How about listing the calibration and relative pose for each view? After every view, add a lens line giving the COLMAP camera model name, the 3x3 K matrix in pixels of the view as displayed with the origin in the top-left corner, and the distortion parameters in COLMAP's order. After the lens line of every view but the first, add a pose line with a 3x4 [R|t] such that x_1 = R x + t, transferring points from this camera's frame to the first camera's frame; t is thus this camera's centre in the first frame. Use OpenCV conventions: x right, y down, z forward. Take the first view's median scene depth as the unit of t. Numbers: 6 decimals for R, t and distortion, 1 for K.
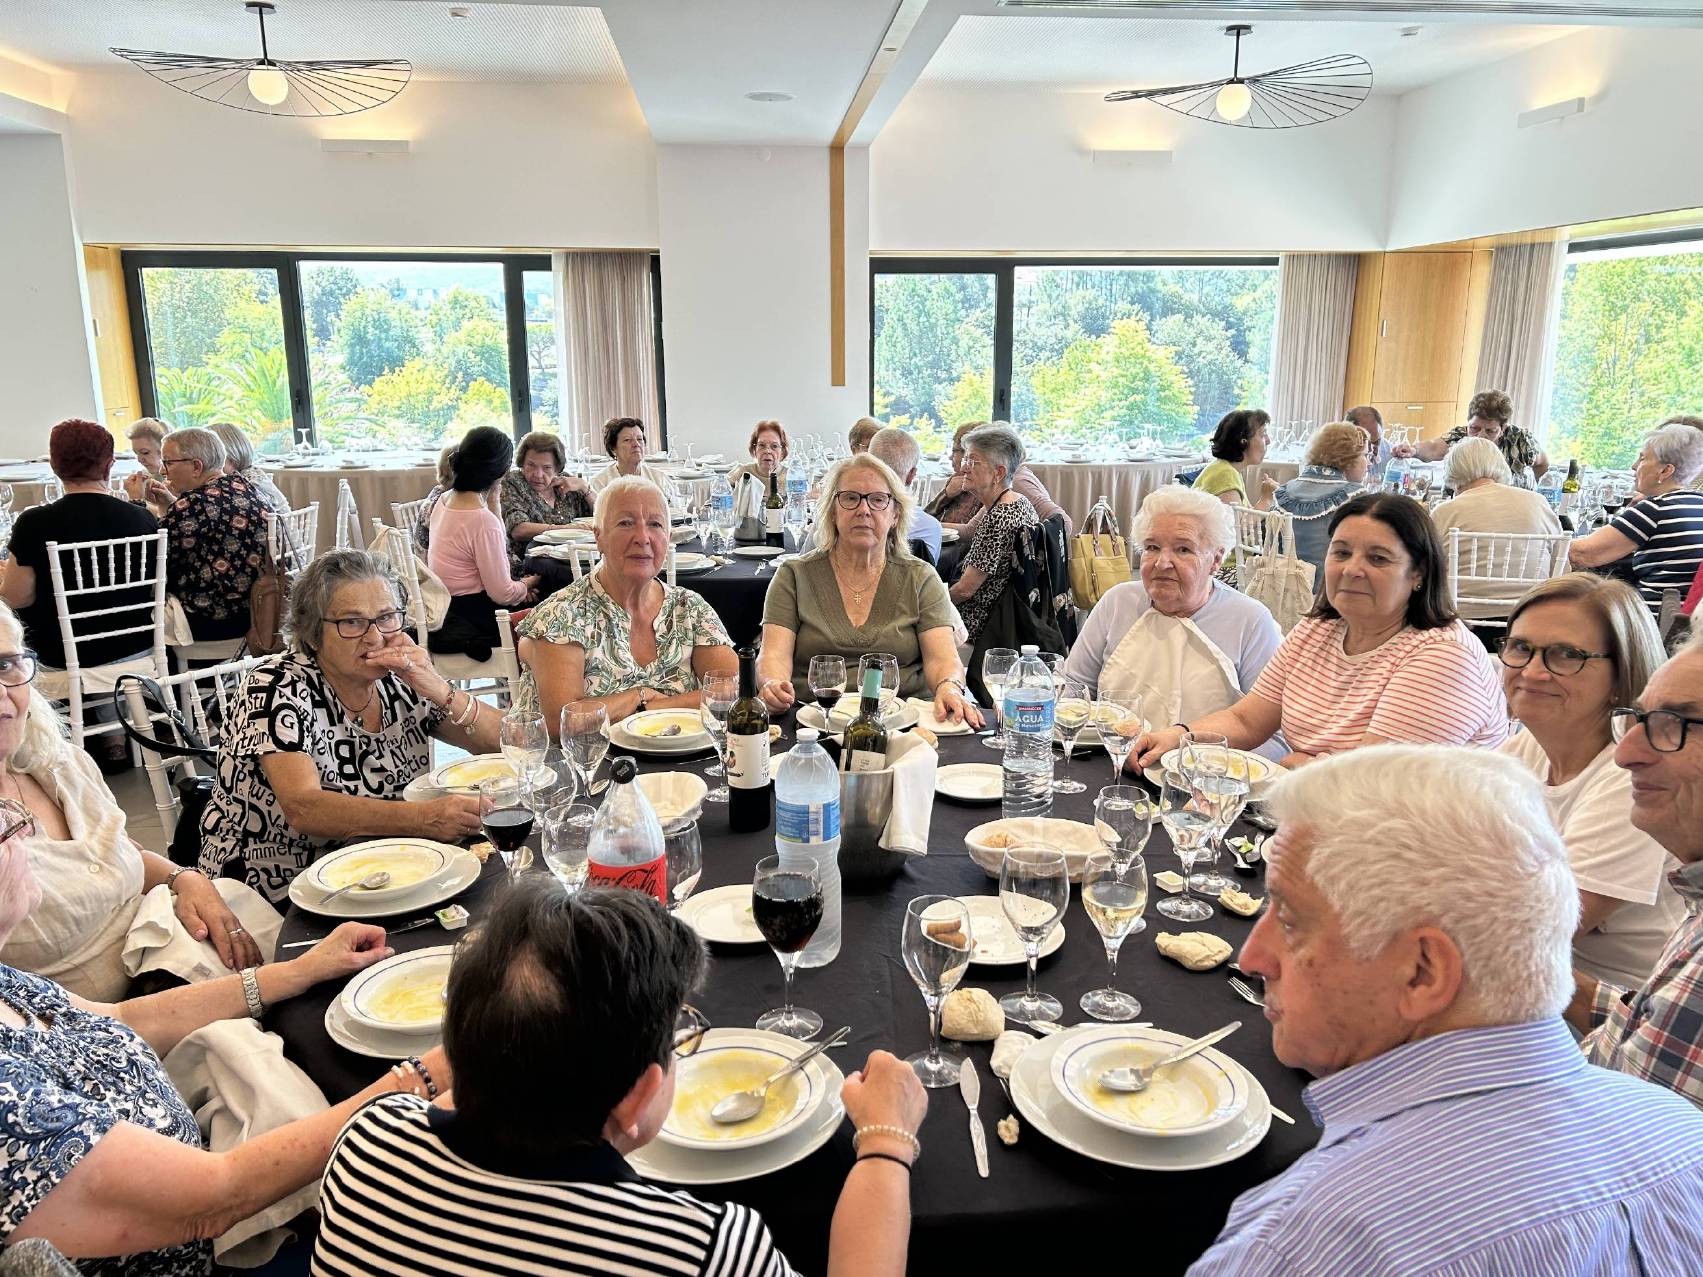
lens RADIAL K [[1328.6, 0, 848.3], [0, 1328.6, 637.7], [0, 0, 1]] dist [0.060345, -0.047816]
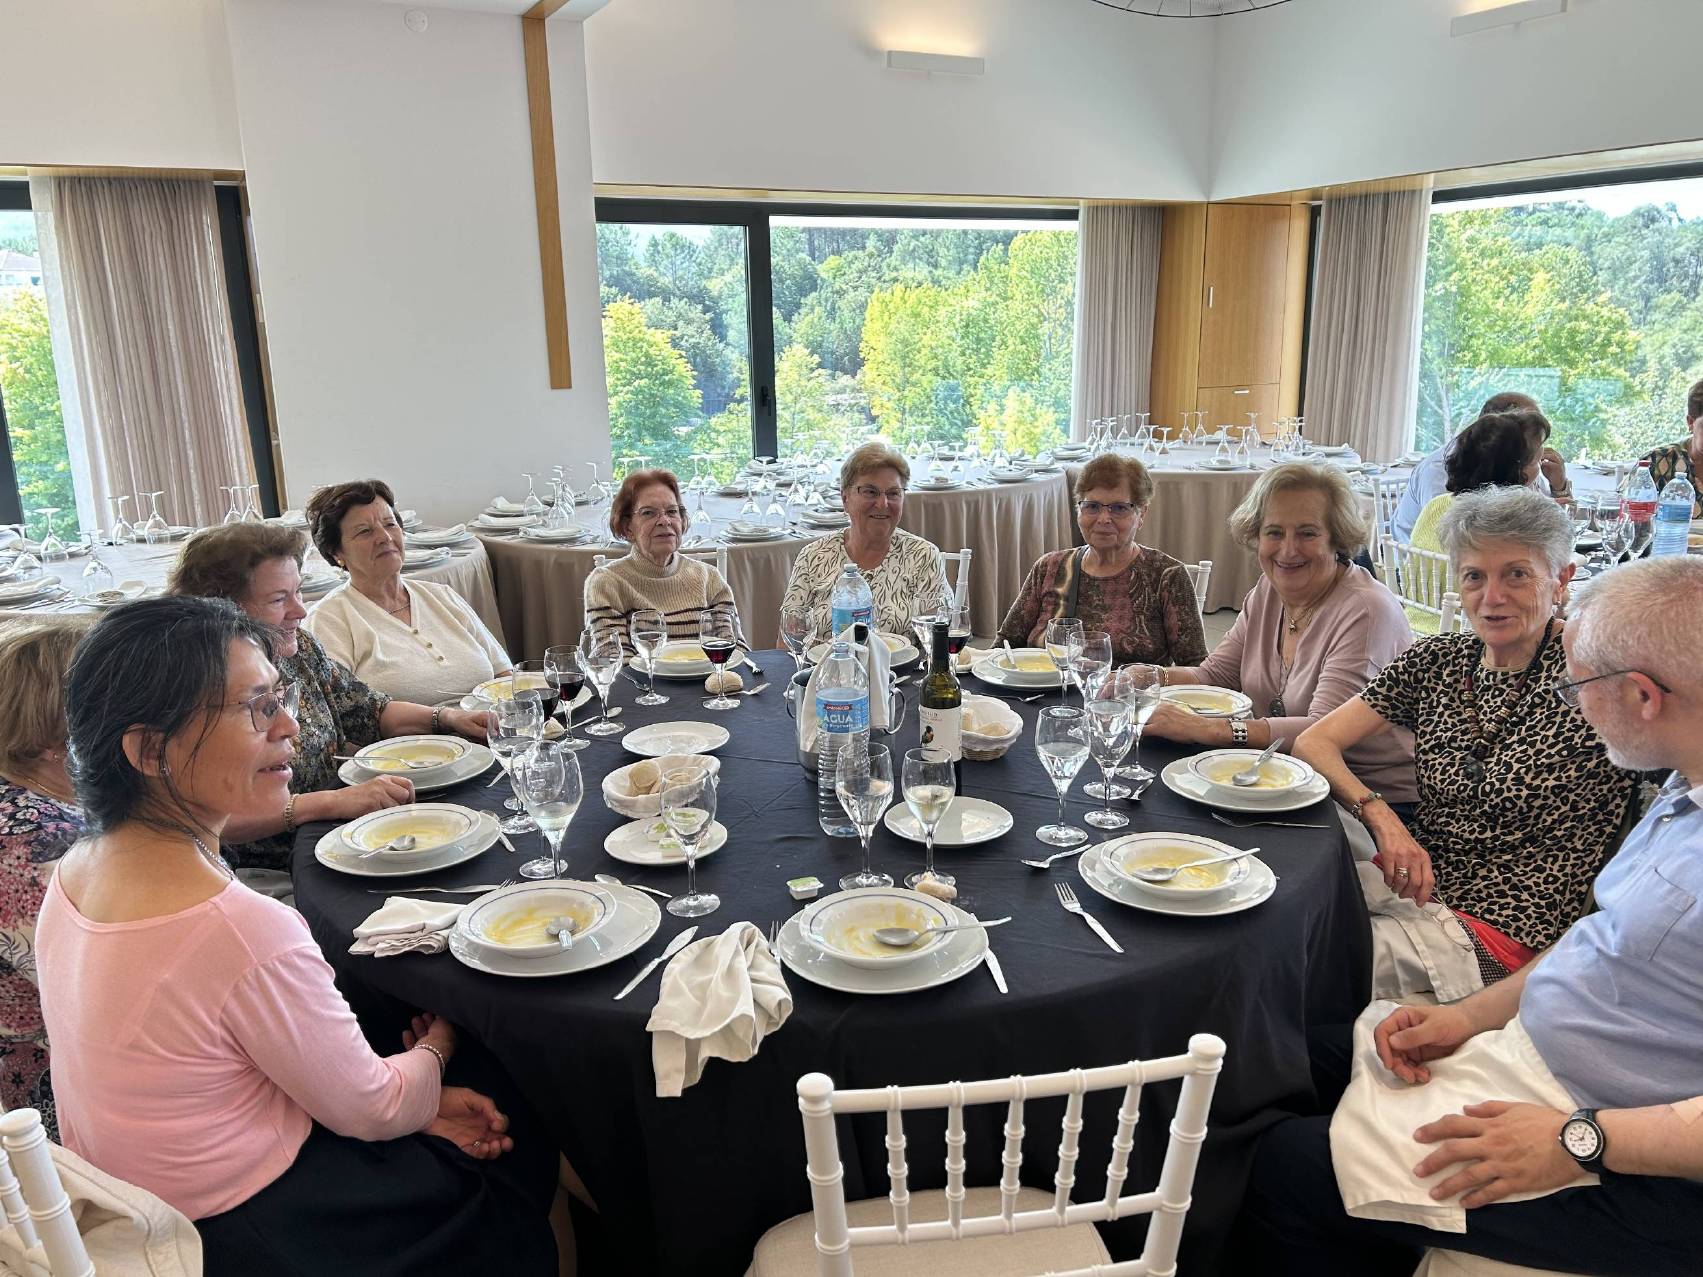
lens RADIAL K [[1328.6, 0, 851.2], [0, 1328.6, 636.4], [0, 0, 1]] dist [0.060345, -0.047816]
pose [[0.926679, -0.103213, 0.361405, -0.117859], [0.099508, 0.994617, 0.028903, -0.068021], [-0.362443, 0.009179, 0.931961, 0.311797]]
